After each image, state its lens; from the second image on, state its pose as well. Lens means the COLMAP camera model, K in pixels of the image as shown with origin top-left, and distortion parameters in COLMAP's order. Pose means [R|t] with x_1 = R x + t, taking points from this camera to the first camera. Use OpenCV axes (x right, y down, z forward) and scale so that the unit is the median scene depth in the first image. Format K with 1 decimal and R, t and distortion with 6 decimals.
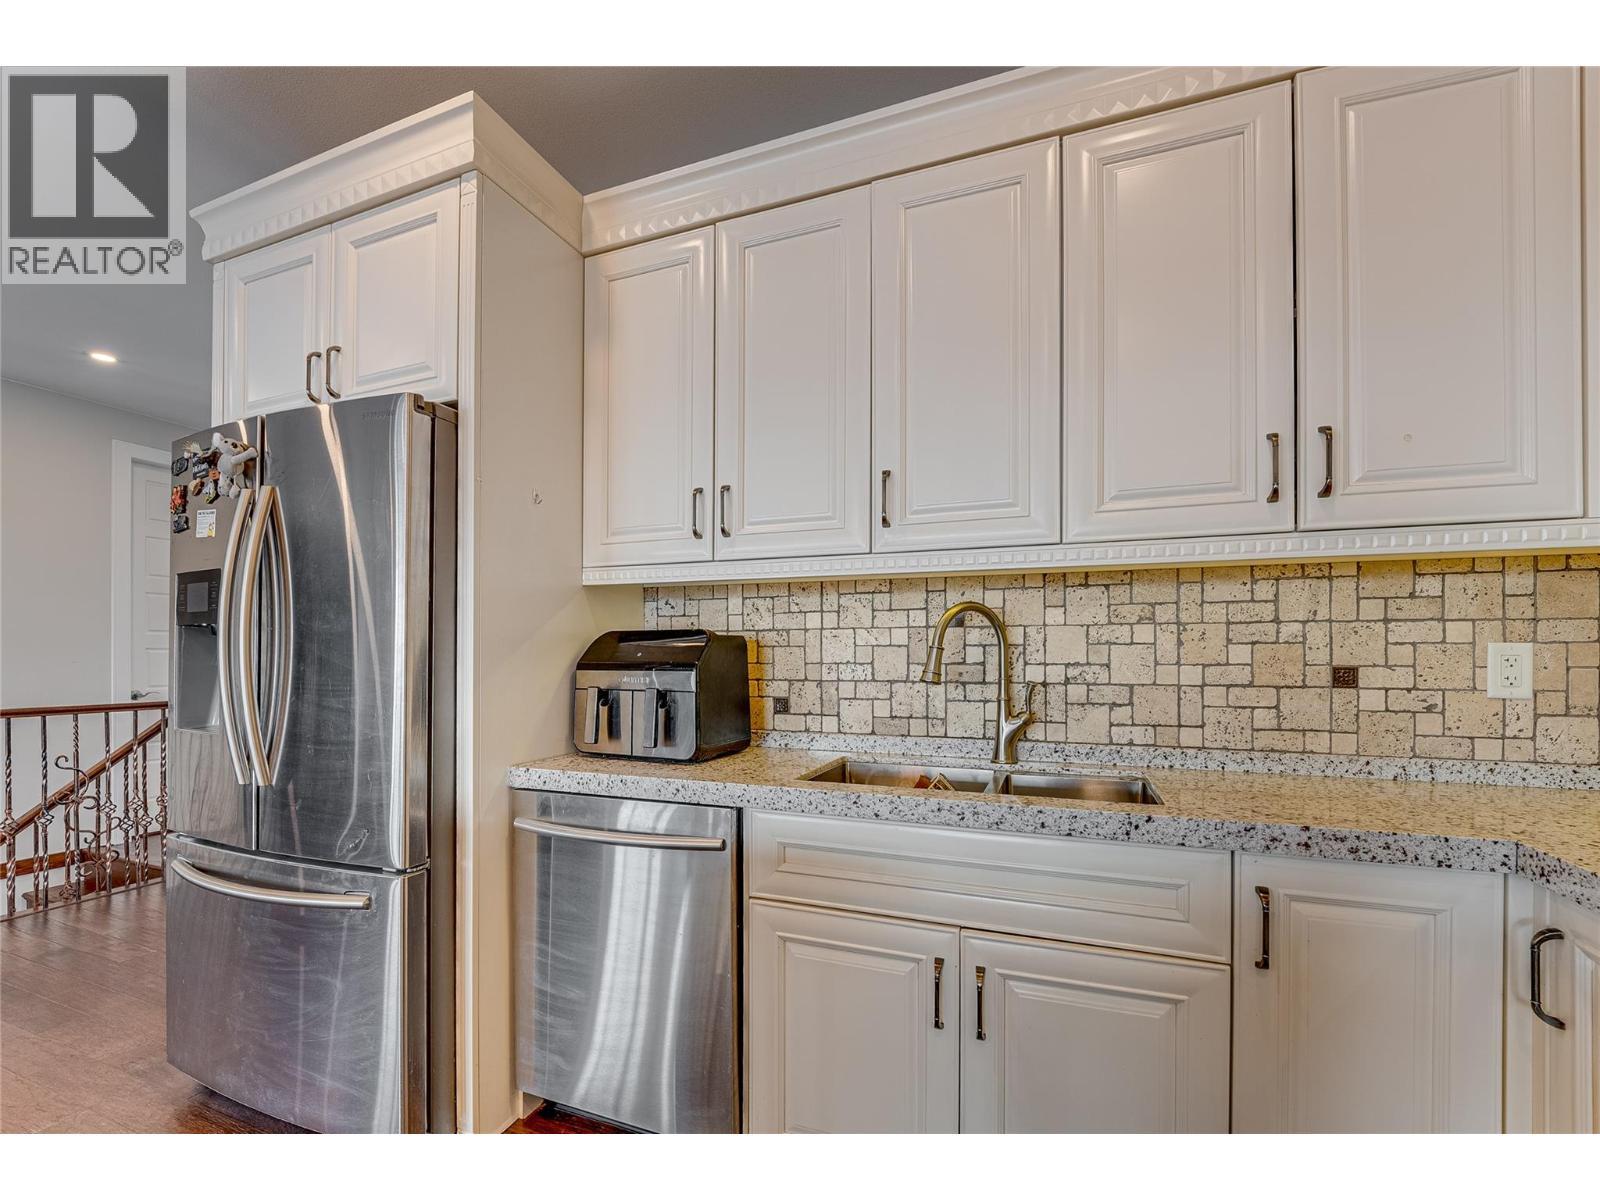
lens RADIAL K [[657.4, 0, 797.6], [0, 657.4, 648.7], [0, 0, 1]] dist [-0.001165, -0.001933]
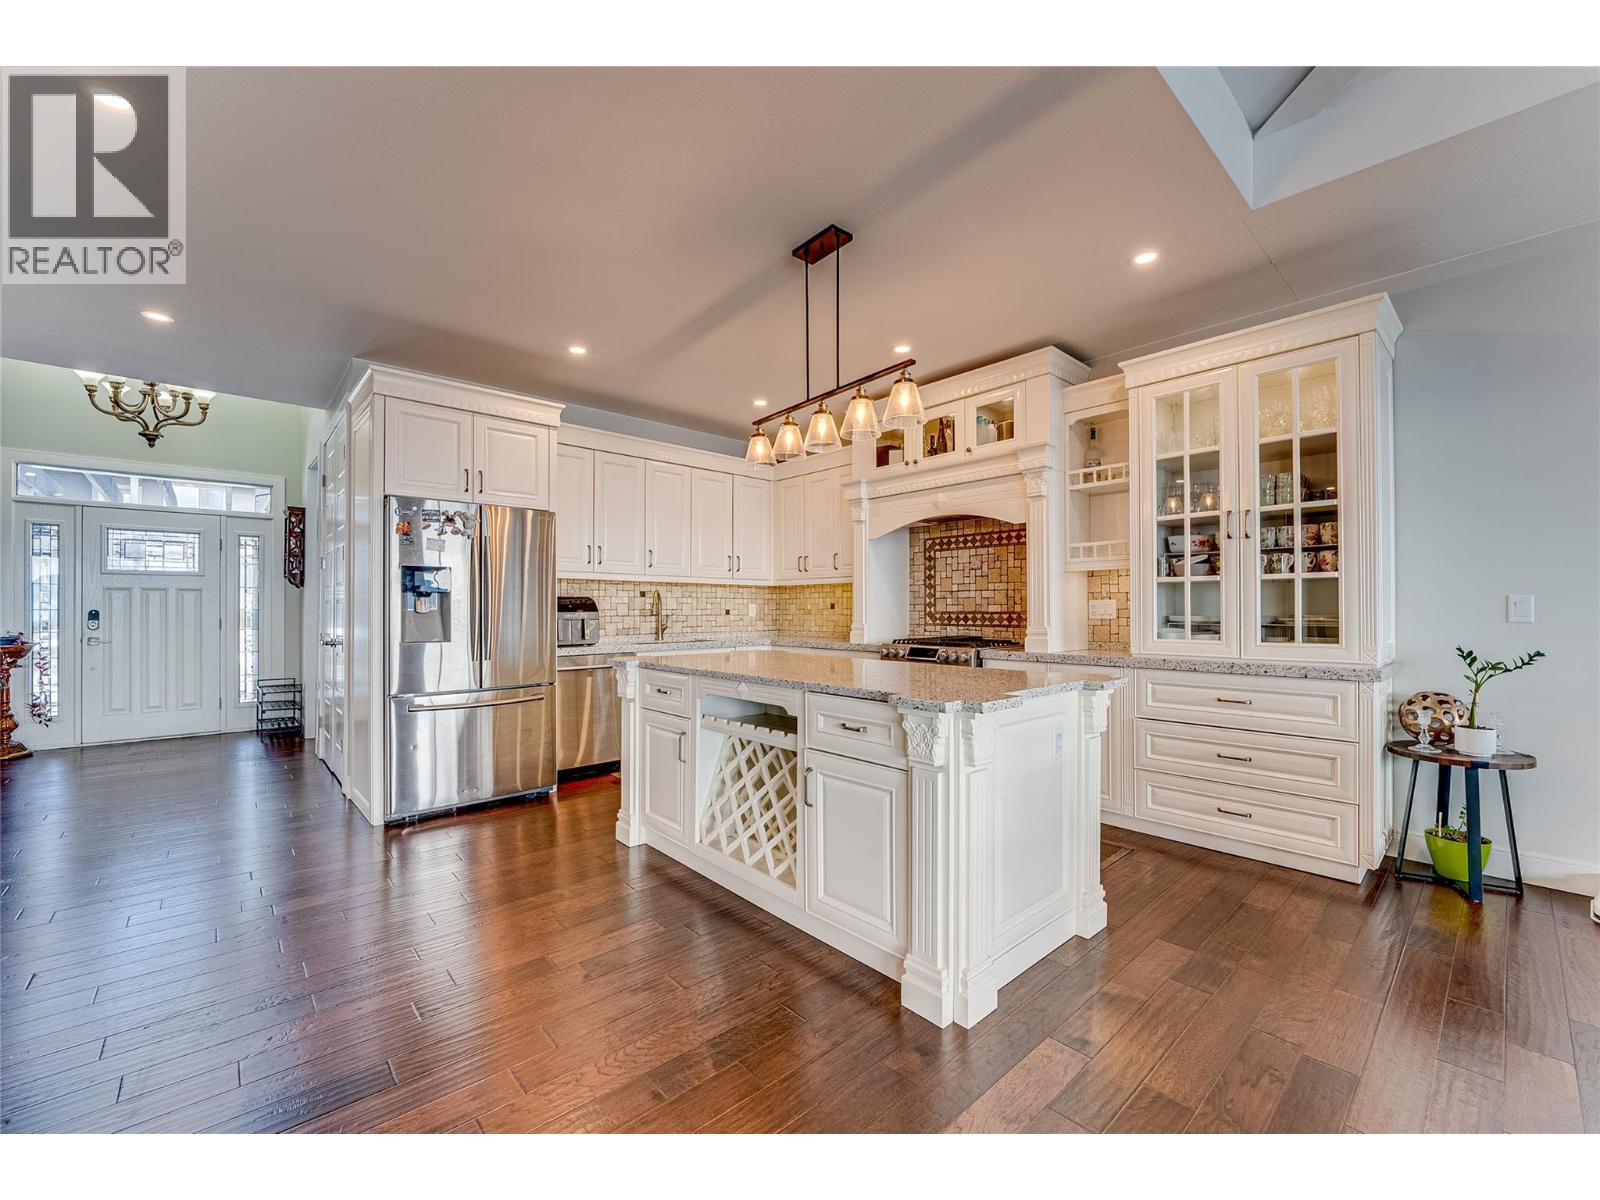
lens RADIAL K [[657.4, 0, 790.4], [0, 657.4, 608.2], [0, 0, 1]] dist [-0.001165, -0.001933]
pose [[0.445199, 0.002253, 0.895429, -2.306464], [-0.002386, 0.999996, -0.001330, 0.020517], [-0.895428, -0.001545, 0.445203, -1.006051]]
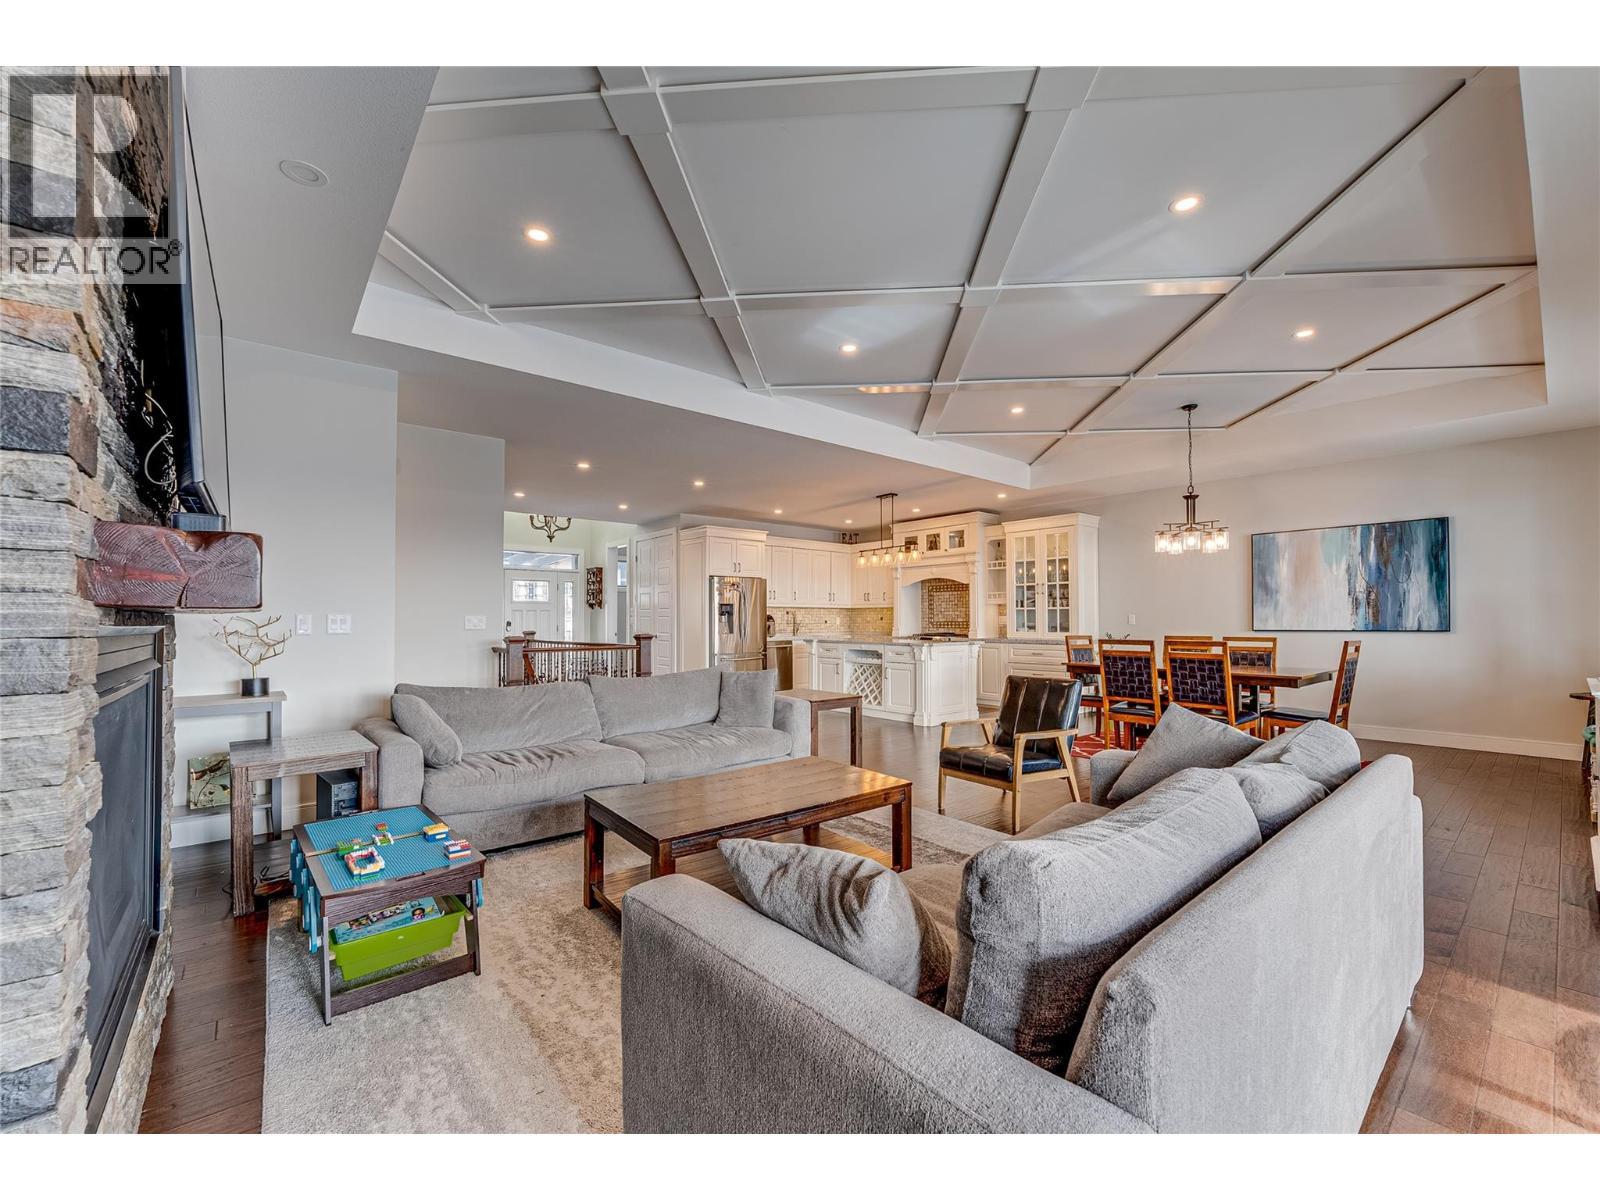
lens RADIAL K [[657.4, 0, 785.2], [0, 657.4, 615.4], [0, 0, 1]] dist [-0.001165, -0.001933]
pose [[0.483814, 0.006874, 0.875144, -5.398550], [-0.000638, 0.999972, -0.007502, 0.022255], [-0.875171, 0.003072, 0.483804, -2.026057]]
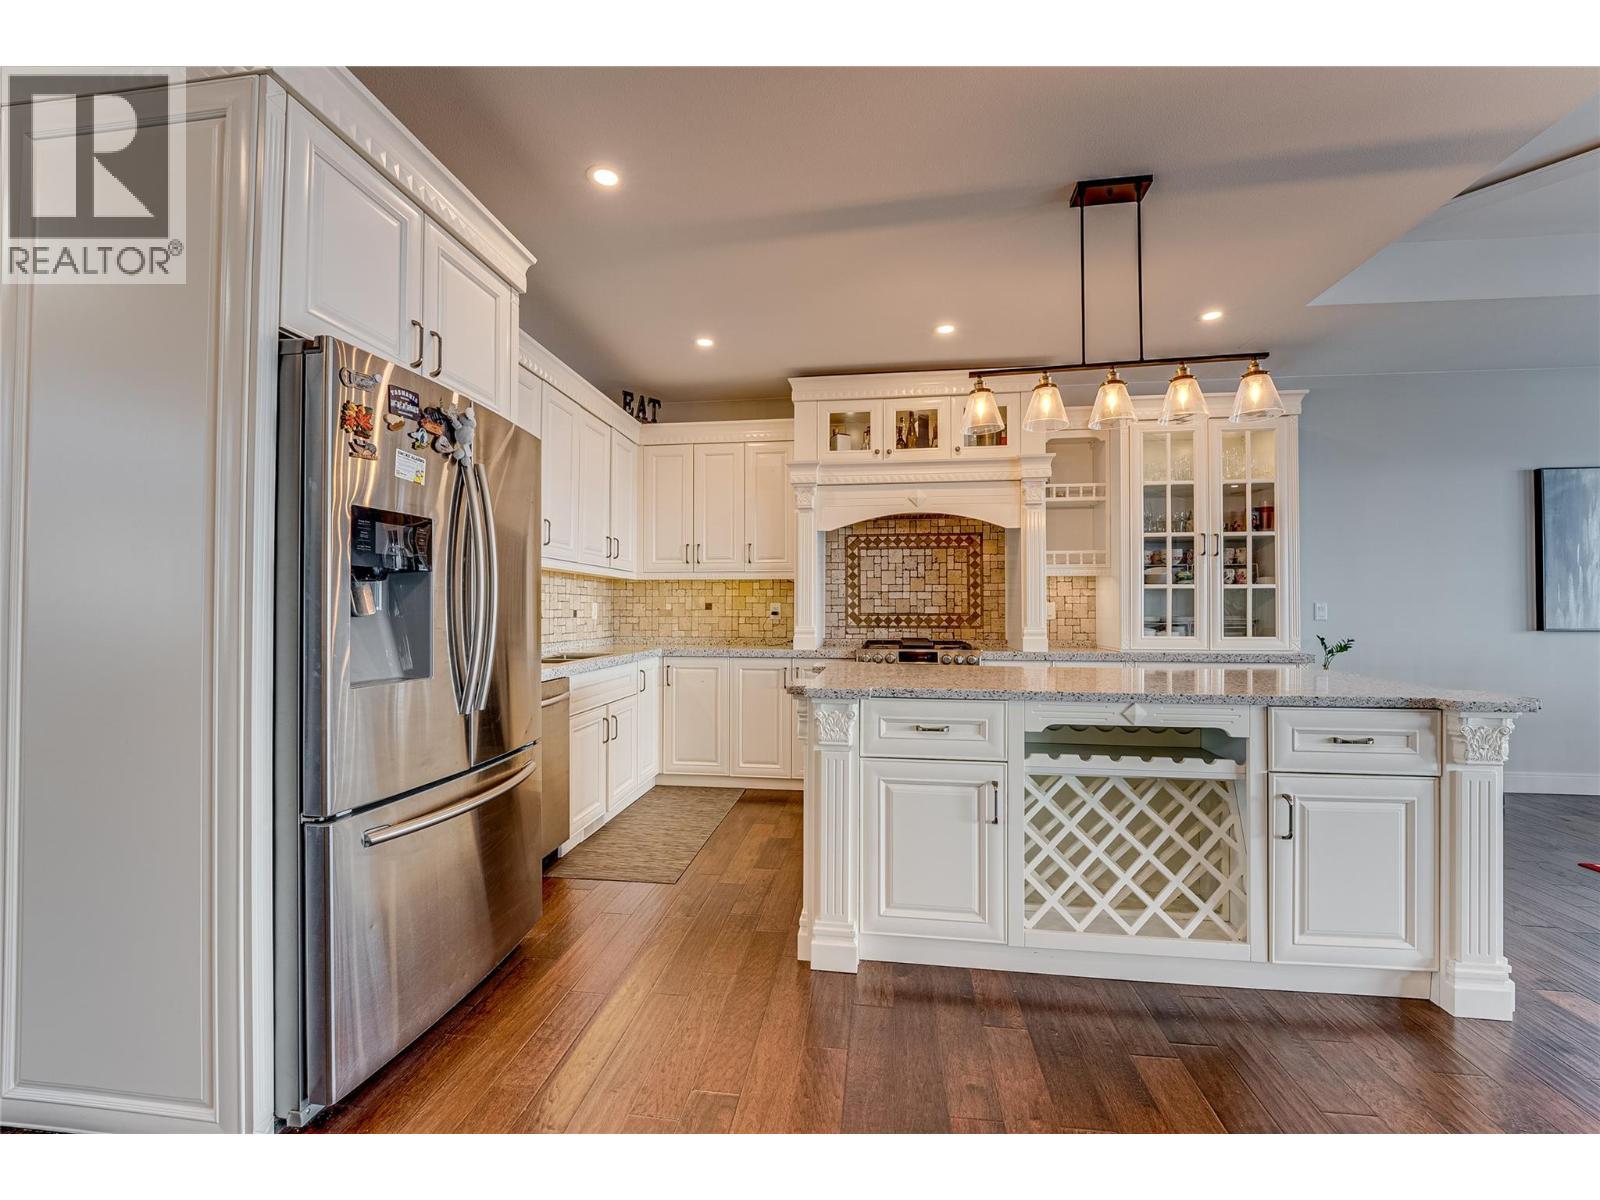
lens RADIAL K [[657.4, 0, 795.7], [0, 657.4, 601.5], [0, 0, 1]] dist [-0.001165, -0.001933]
pose [[-0.244629, 0.013865, 0.969518, -2.001043], [-0.004935, 0.999867, -0.015544, 0.026517], [-0.969604, -0.008587, -0.244528, 0.681967]]
